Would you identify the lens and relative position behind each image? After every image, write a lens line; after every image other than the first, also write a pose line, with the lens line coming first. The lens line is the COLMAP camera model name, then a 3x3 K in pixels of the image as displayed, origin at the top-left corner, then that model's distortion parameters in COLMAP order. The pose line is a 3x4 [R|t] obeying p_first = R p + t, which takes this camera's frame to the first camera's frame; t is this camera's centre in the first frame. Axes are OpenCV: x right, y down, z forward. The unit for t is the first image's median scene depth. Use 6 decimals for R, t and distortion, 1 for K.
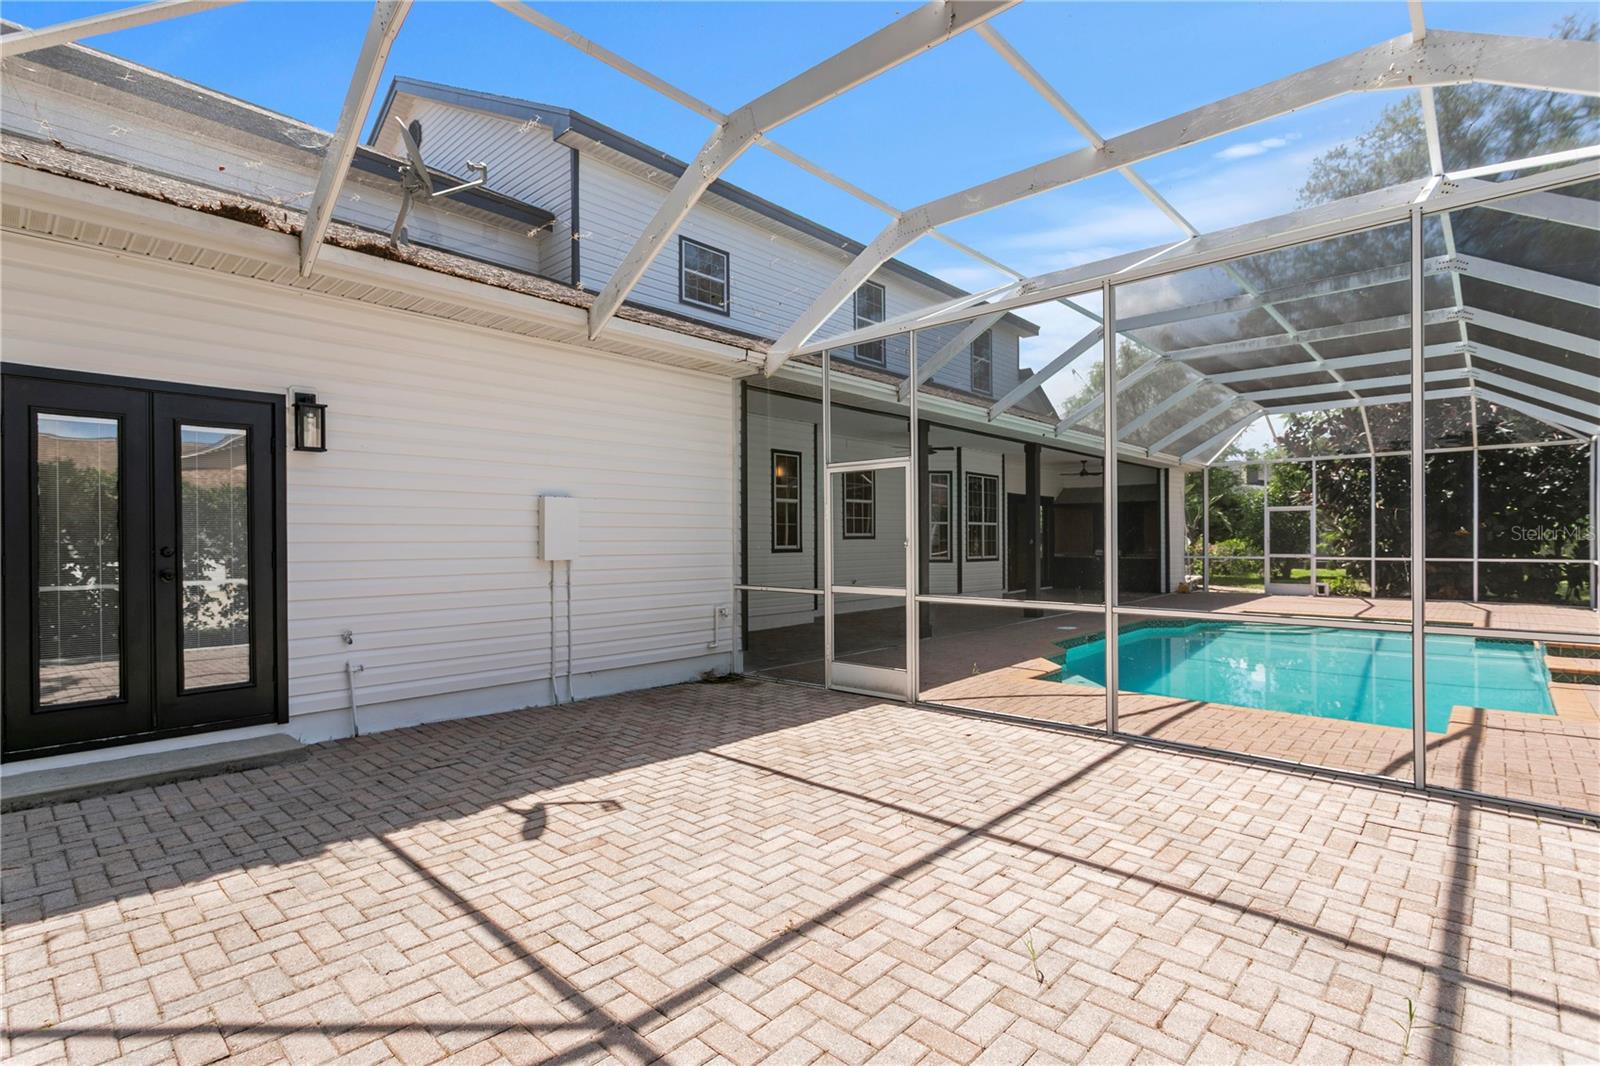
lens RADIAL K [[763.2, 0, 788.9], [0, 763.2, 539.1], [0, 0, 1]] dist [0.001180, -0.000334]
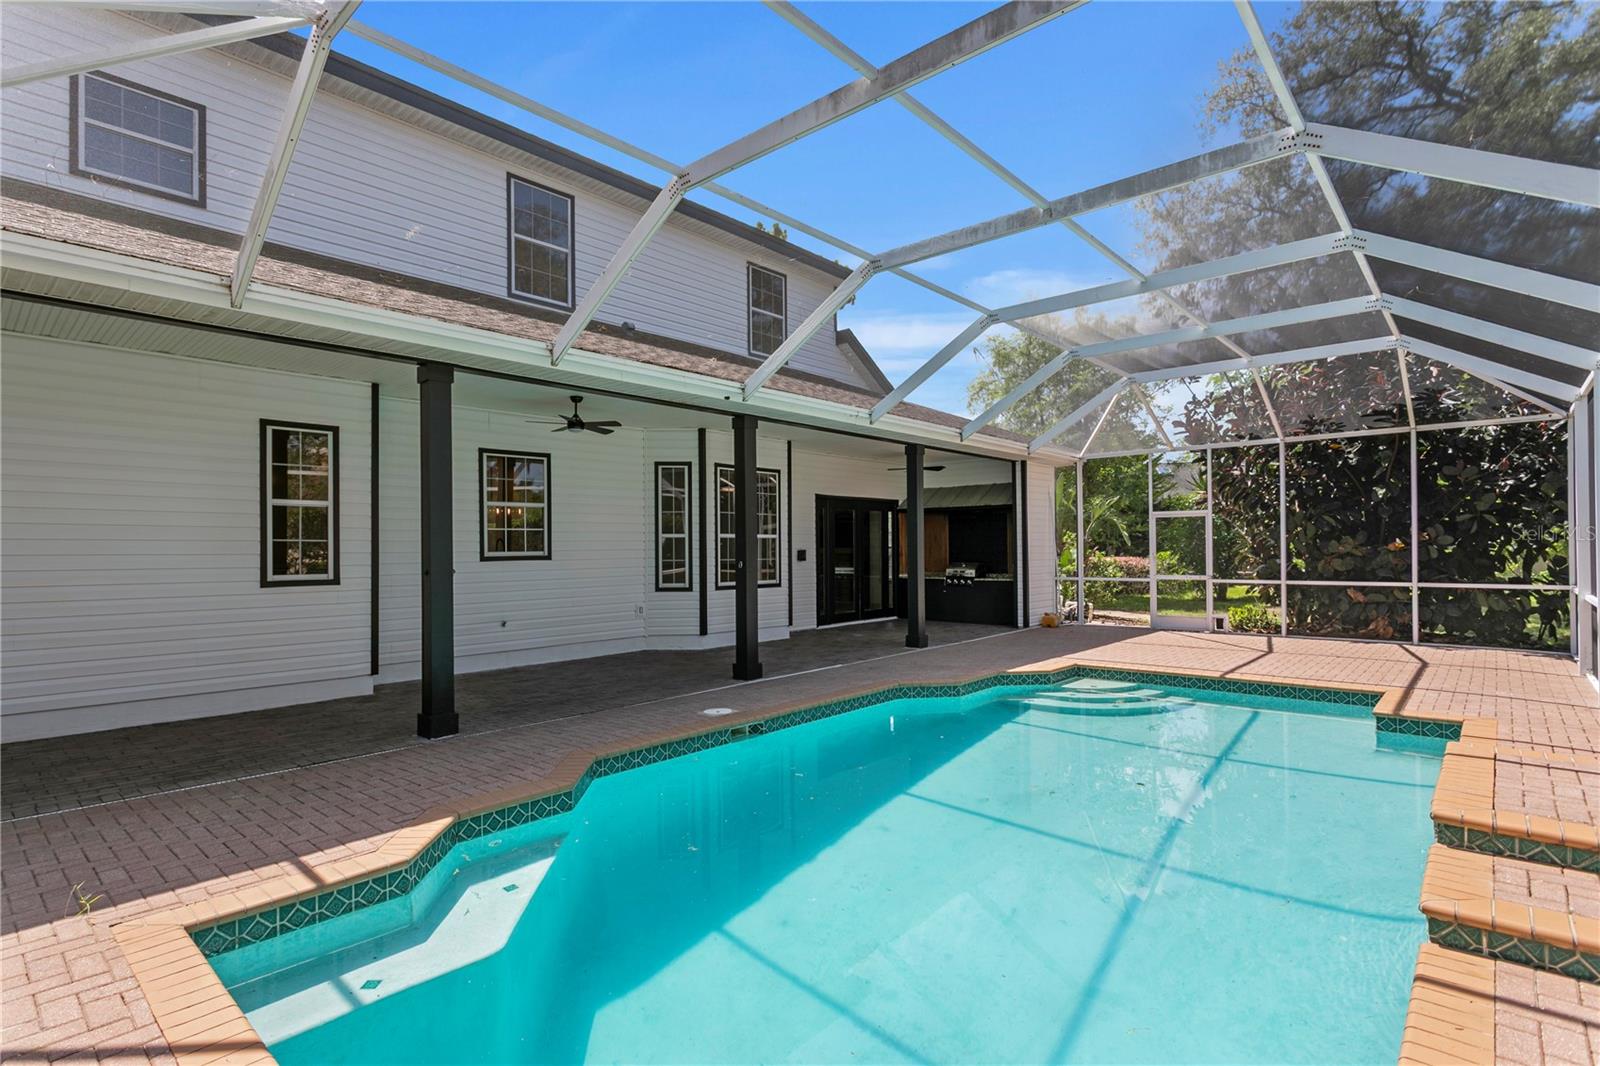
lens RADIAL K [[796.3, 0, 790.1], [0, 796.3, 540.8], [0, 0, 1]] dist [-0.018195, 0.010063]
pose [[0.999825, -0.003682, 0.018367, 0.377872], [0.003856, 0.999948, -0.009438, -0.011473], [-0.018332, 0.009507, 0.999787, 0.339874]]
